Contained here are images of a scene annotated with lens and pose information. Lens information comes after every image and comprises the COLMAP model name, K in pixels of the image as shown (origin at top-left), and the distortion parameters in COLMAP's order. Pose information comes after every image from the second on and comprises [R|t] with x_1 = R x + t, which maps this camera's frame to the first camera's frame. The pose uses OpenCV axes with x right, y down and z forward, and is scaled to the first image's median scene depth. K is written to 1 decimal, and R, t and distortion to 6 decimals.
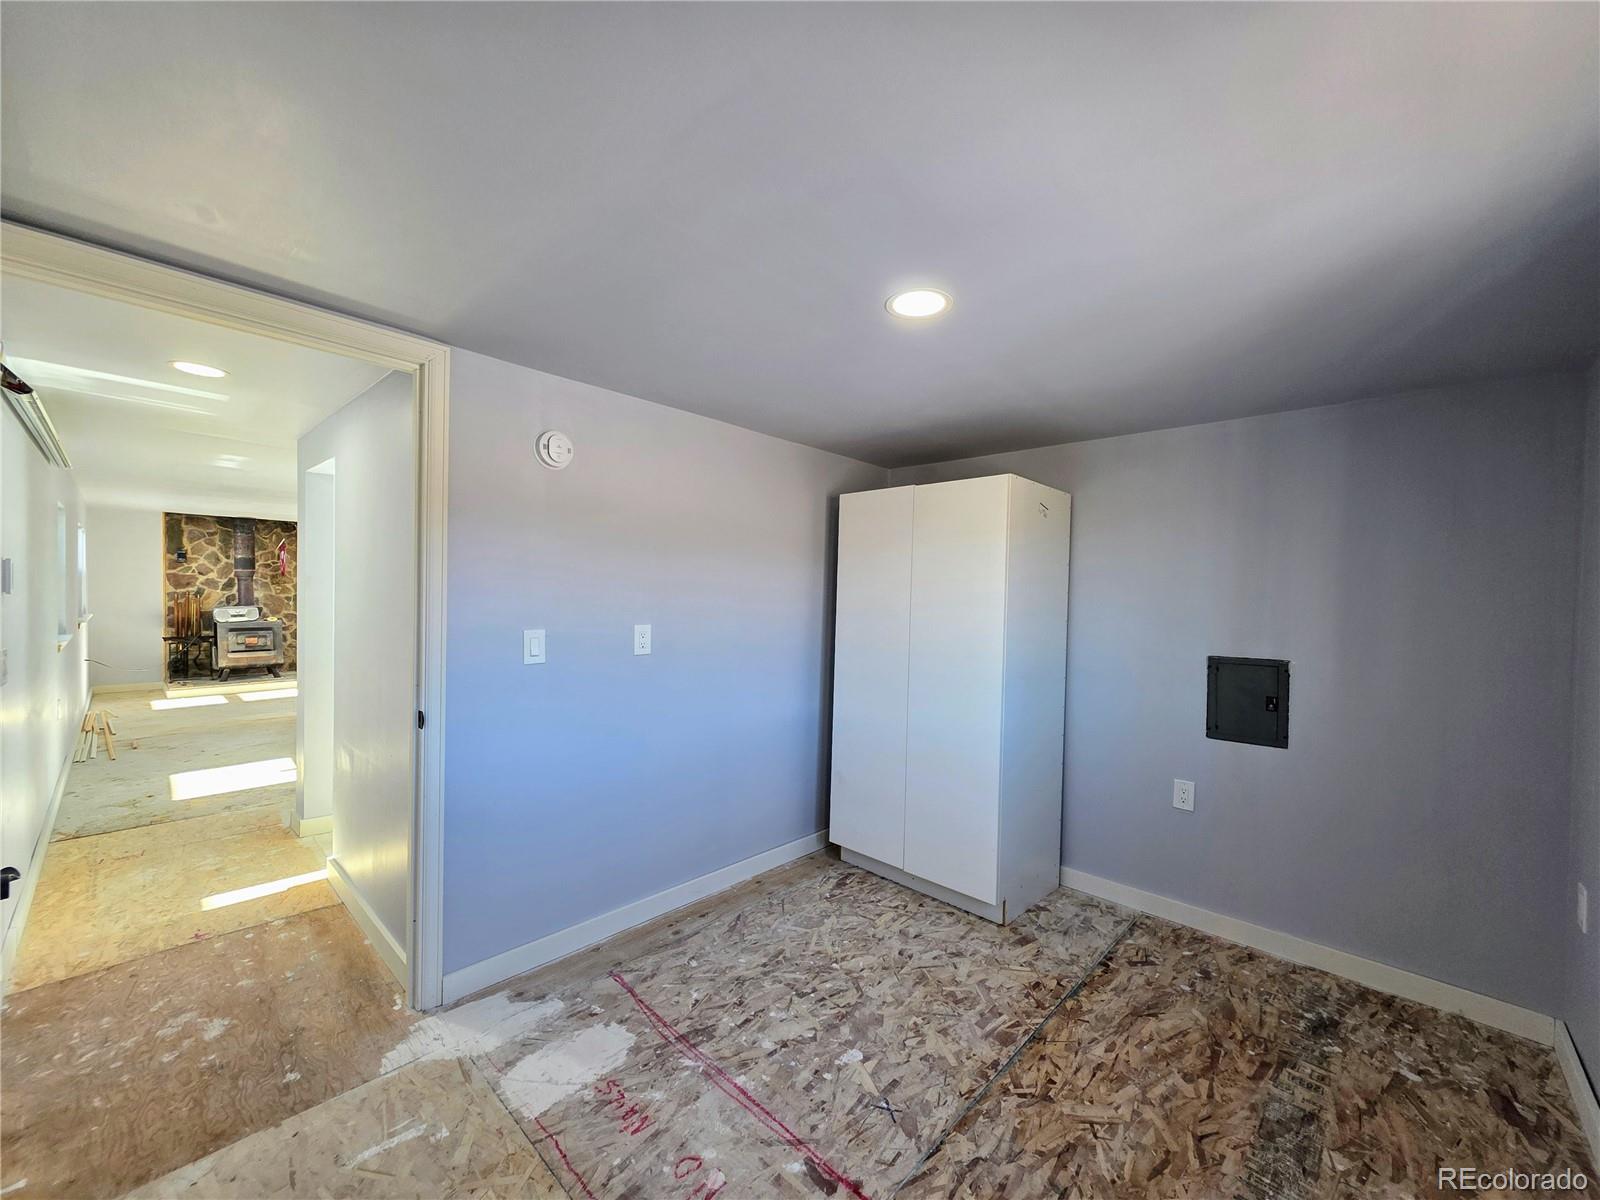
lens RADIAL K [[636.1, 0, 798.6], [0, 636.1, 606.9], [0, 0, 1]] dist [0.003045, 0.000325]
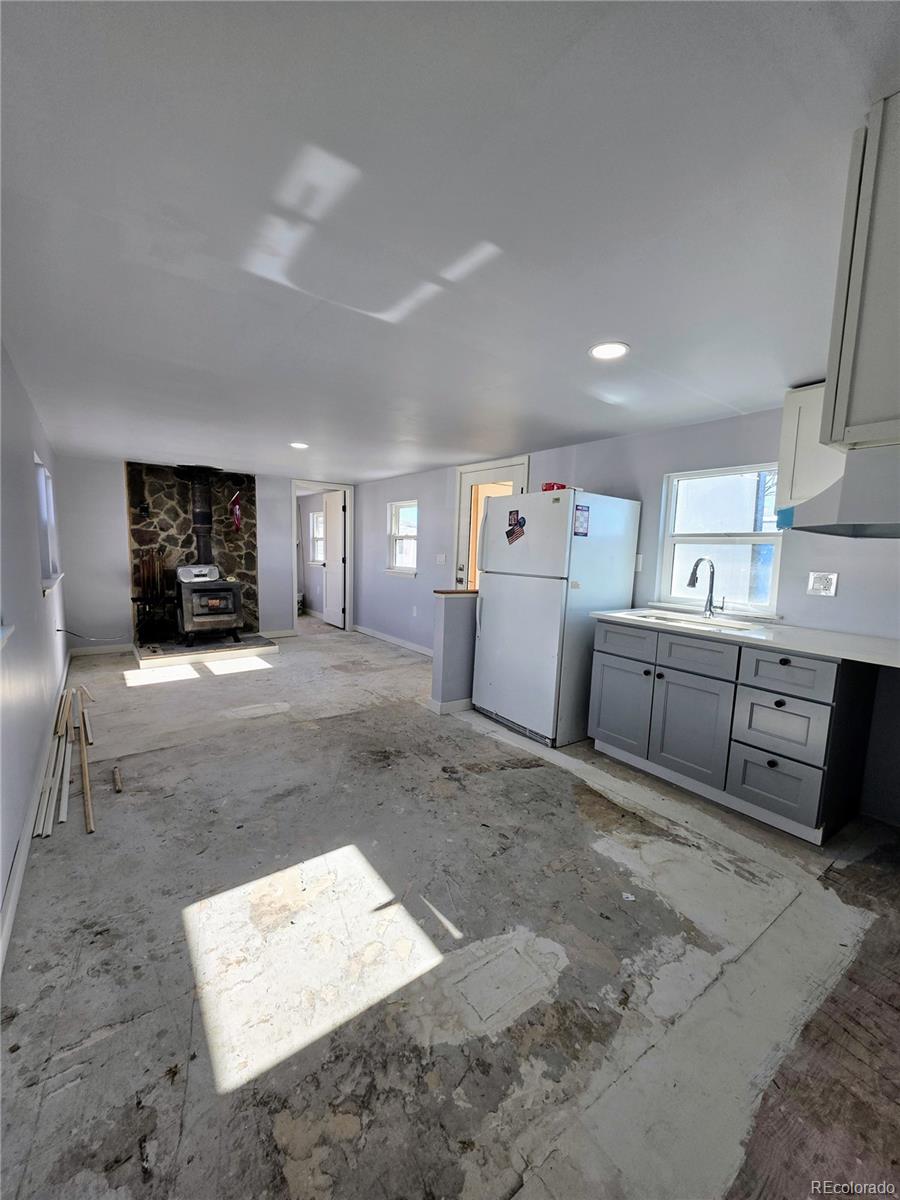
lens RADIAL K [[477.1, 0, 448.8], [0, 477.1, 600.8], [0, 0, 1]] dist [0.003045, 0.000325]
pose [[0.984650, 0.025197, -0.172712, -0.782063], [-0.011833, 0.996885, 0.077977, -0.014562], [0.174139, -0.074737, 0.981881, 0.739220]]
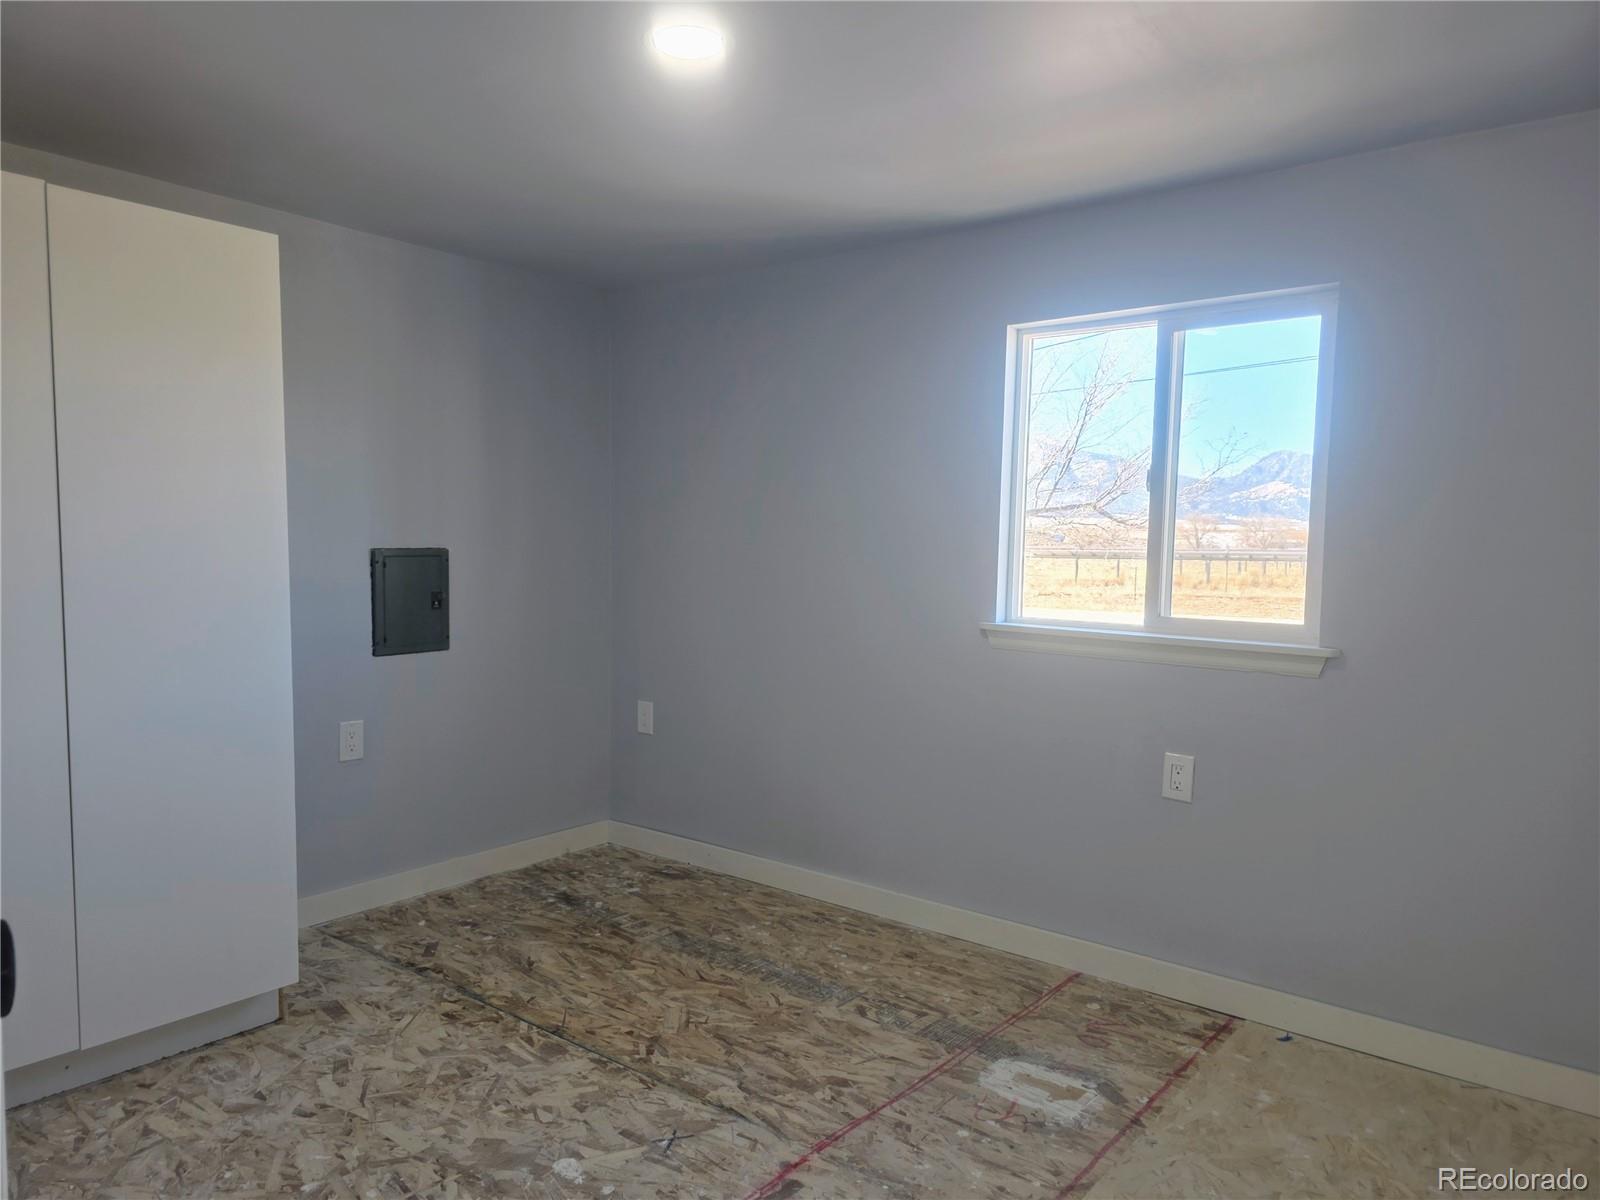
lens RADIAL K [[1078.3, 0, 803.5], [0, 1078.3, 605.8], [0, 0, 1]] dist [-0.007489, -0.003506]
pose [[-0.093406, -0.082799, 0.992179, -0.452889], [0.008375, 0.996435, 0.083943, 0.027546], [-0.995593, 0.016150, -0.092379, 0.405242]]
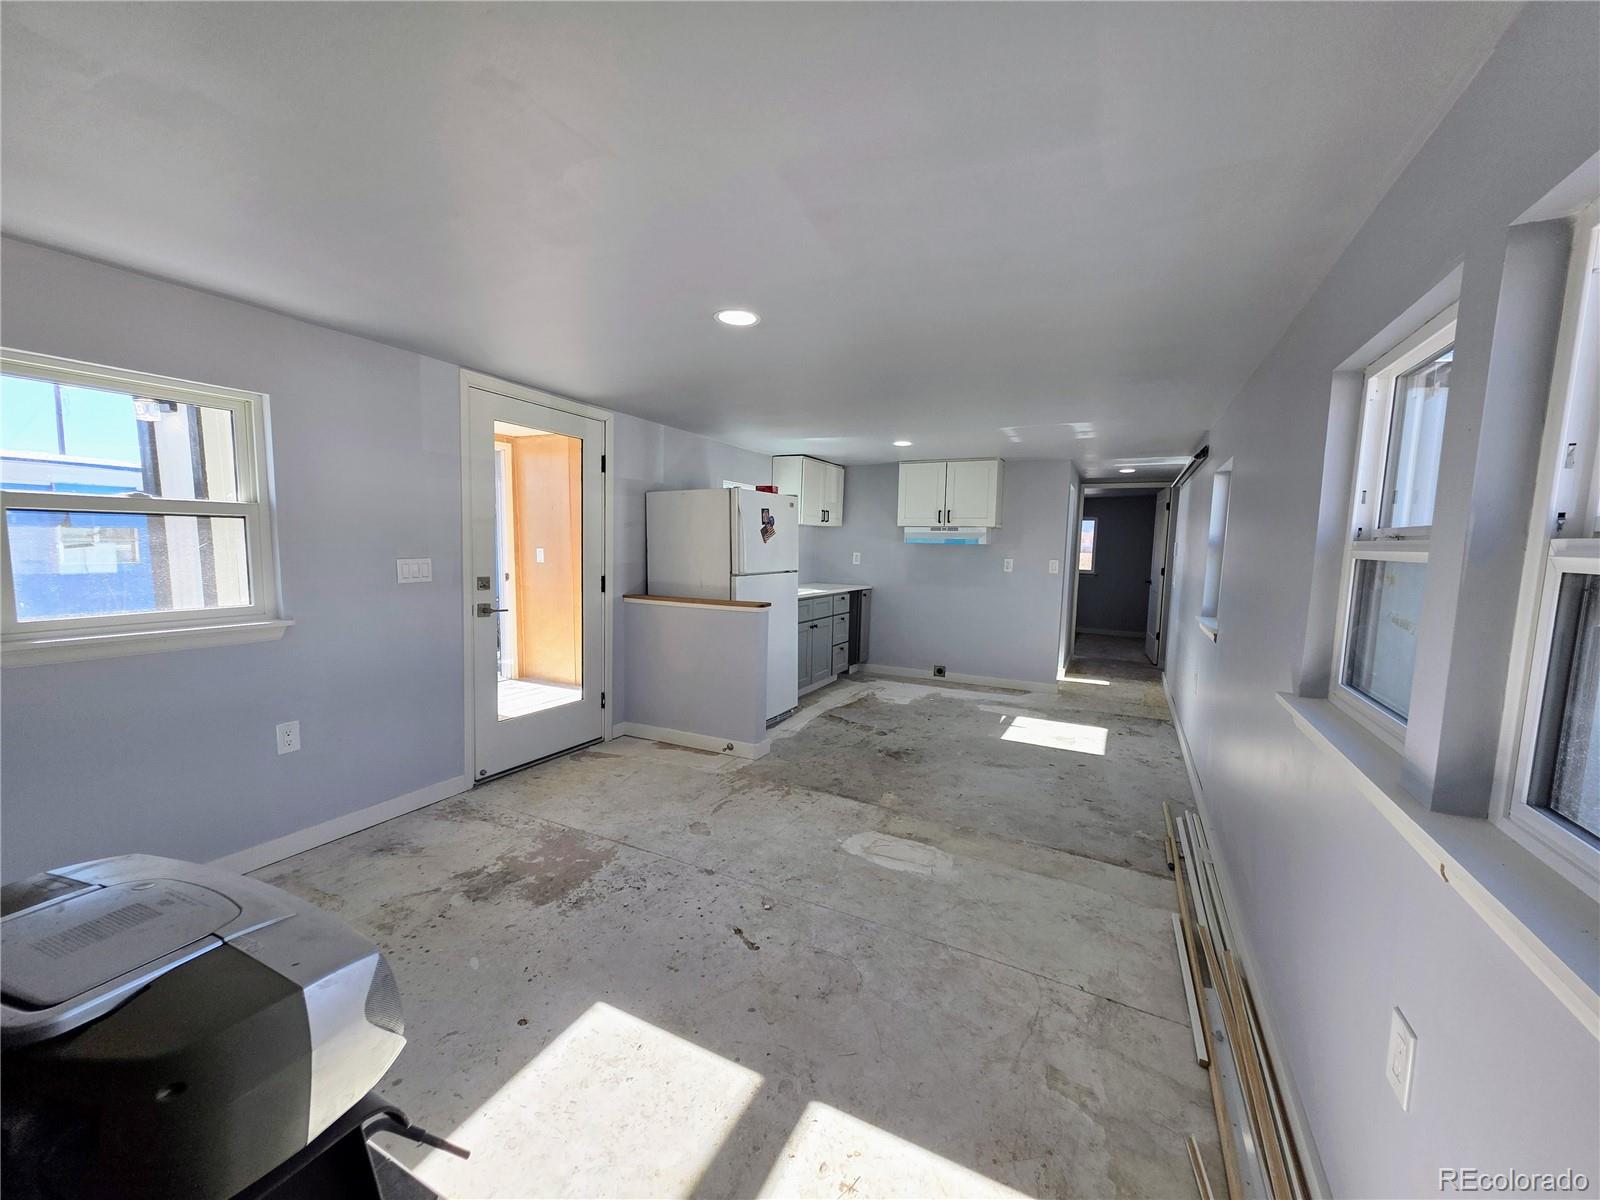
lens RADIAL K [[636.1, 0, 796.2], [0, 636.1, 604.3], [0, 0, 1]] dist [0.003045, 0.000325]
pose [[-0.283504, -0.126502, 0.950591, -1.998571], [-0.005295, 0.991453, 0.130360, -0.094877], [-0.958956, 0.031924, -0.281750, 1.962741]]
